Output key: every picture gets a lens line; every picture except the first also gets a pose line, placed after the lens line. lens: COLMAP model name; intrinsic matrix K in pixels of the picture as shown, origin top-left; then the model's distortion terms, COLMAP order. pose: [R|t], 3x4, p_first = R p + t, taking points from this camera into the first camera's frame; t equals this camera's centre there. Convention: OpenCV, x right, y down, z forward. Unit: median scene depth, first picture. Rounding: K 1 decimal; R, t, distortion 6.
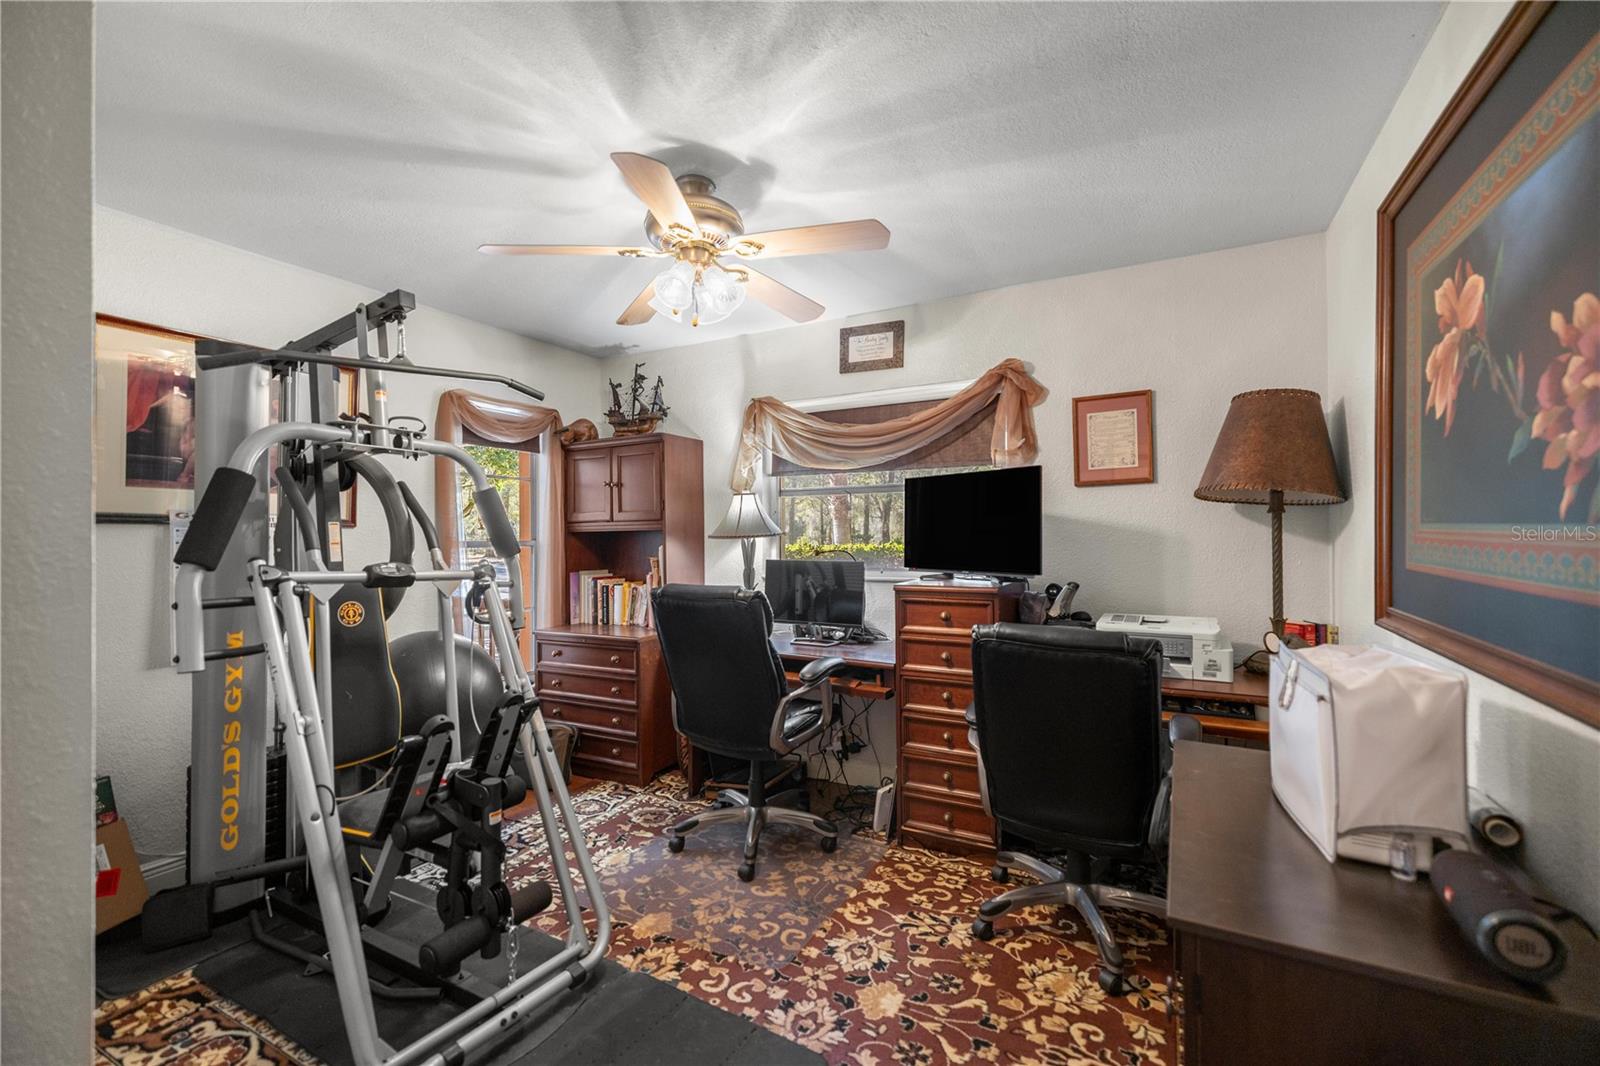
lens RADIAL K [[677.0, 0, 802.8], [0, 677.0, 532.7], [0, 0, 1]] dist [0.003028, 0.000364]
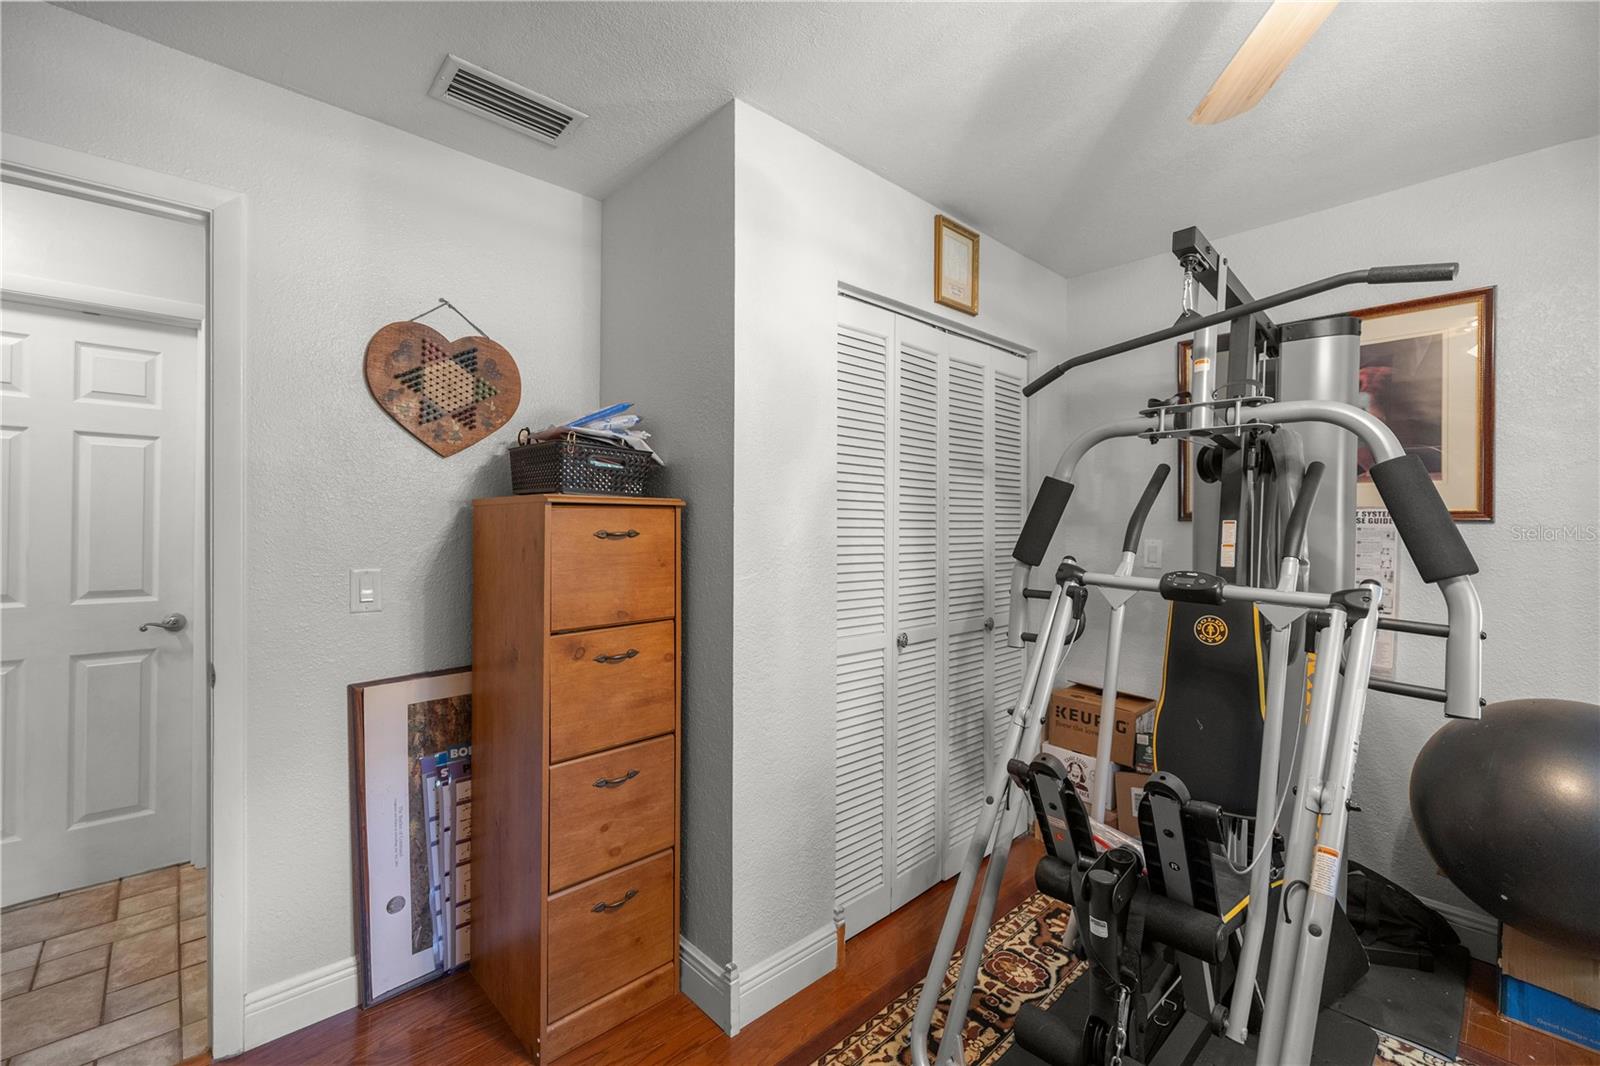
lens RADIAL K [[677.0, 0, 801.0], [0, 677.0, 531.8], [0, 0, 1]] dist [0.003028, 0.000364]
pose [[-0.311167, 0.013643, -0.950257, 0.287628], [-0.002290, 0.999883, 0.015106, -0.013231], [0.950352, 0.006876, -0.311100, 0.787125]]
